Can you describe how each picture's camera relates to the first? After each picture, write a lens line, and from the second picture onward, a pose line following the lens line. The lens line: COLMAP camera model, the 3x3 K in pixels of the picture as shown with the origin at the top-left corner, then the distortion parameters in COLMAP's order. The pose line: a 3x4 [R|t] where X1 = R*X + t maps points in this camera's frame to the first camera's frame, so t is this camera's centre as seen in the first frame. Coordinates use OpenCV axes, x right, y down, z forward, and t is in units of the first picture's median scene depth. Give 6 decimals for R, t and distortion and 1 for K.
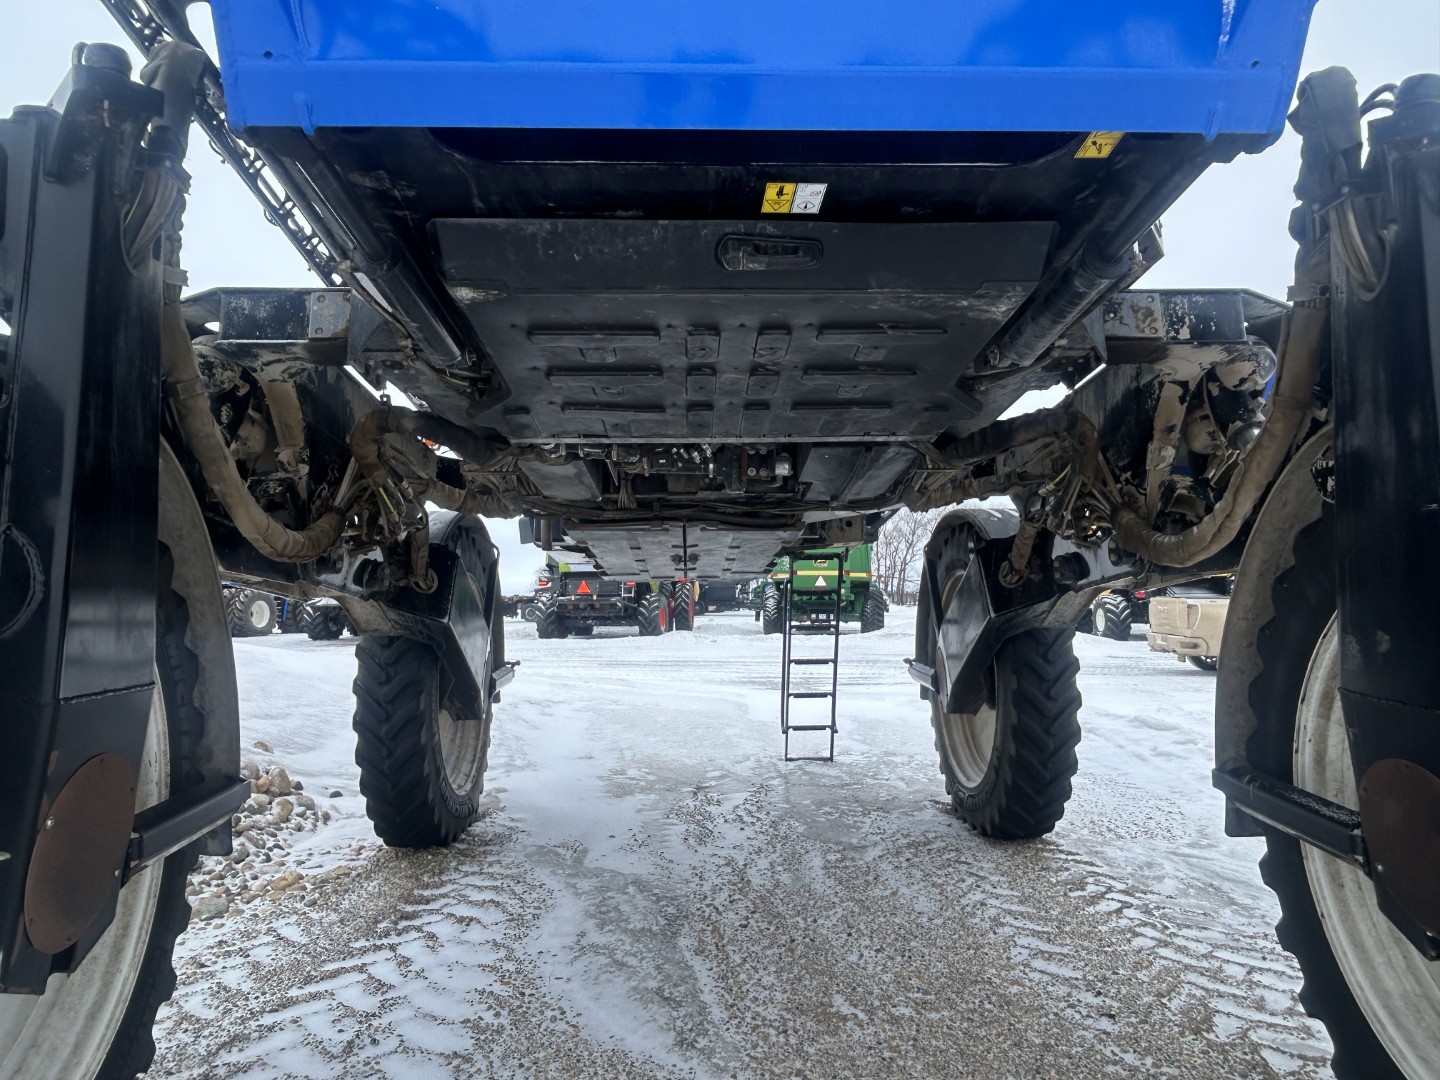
lens RADIAL K [[945.1, 0, 715.1], [0, 945.1, 543.0], [0, 0, 1]] dist [0.011291, -0.004845]
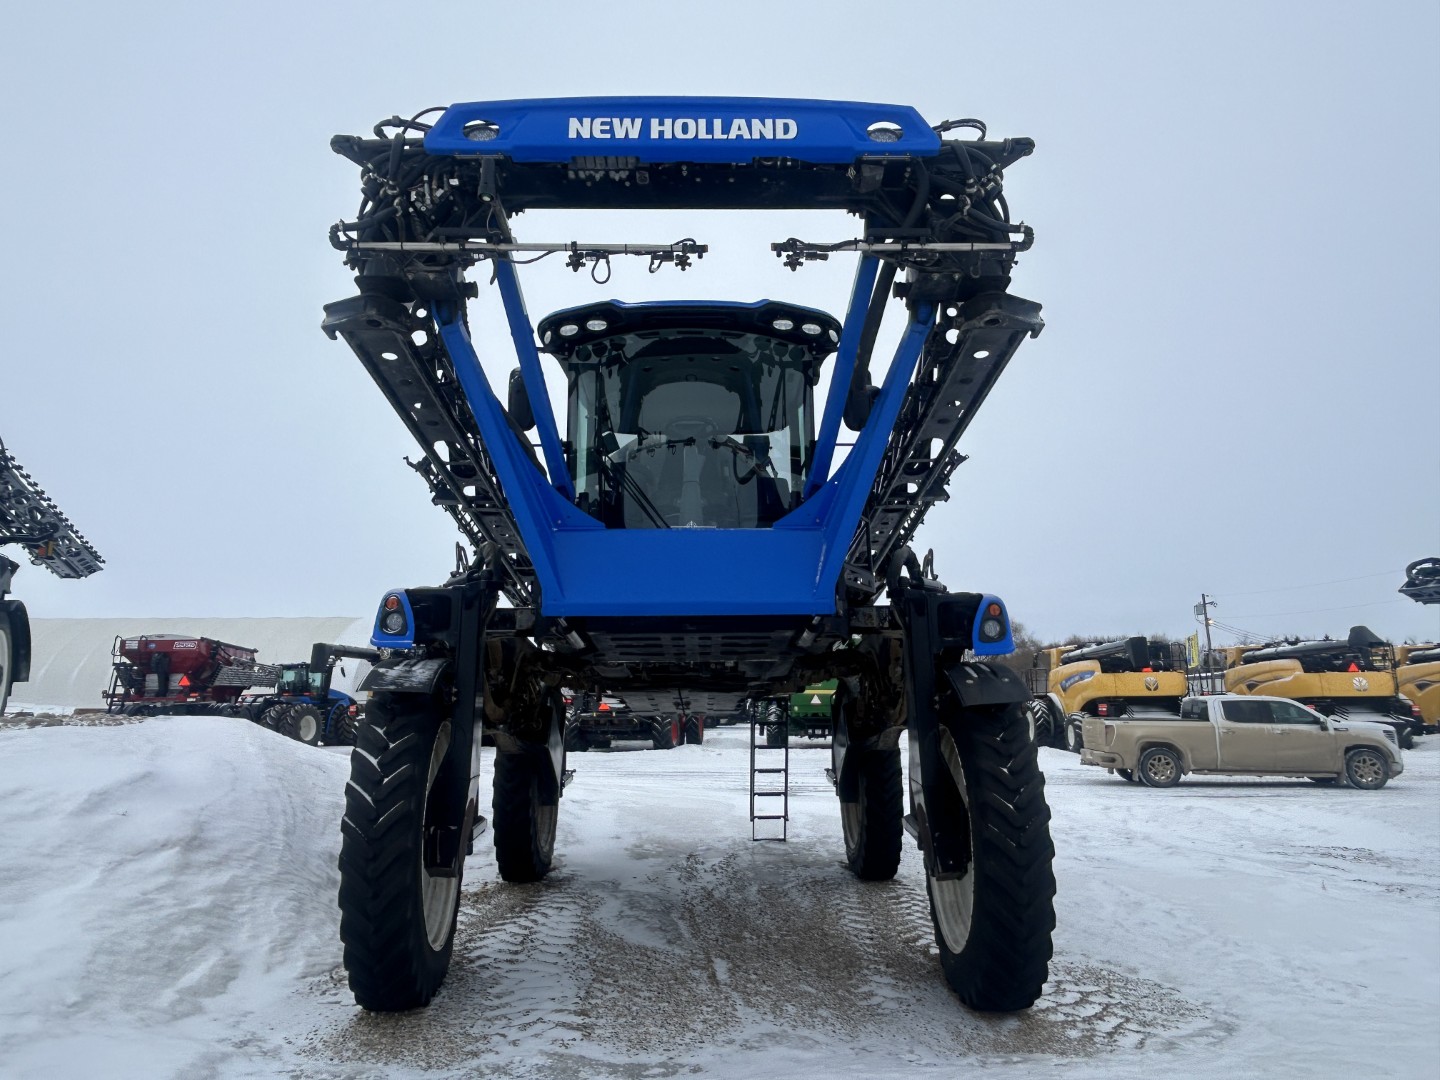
lens RADIAL K [[945.1, 0, 721.5], [0, 945.1, 530.7], [0, 0, 1]] dist [0.011291, -0.004845]
pose [[0.999952, -0.000393, -0.009837, 0.051675], [-0.000861, 0.991887, -0.127122, -0.071469], [0.009807, 0.127125, 0.991838, -0.628916]]
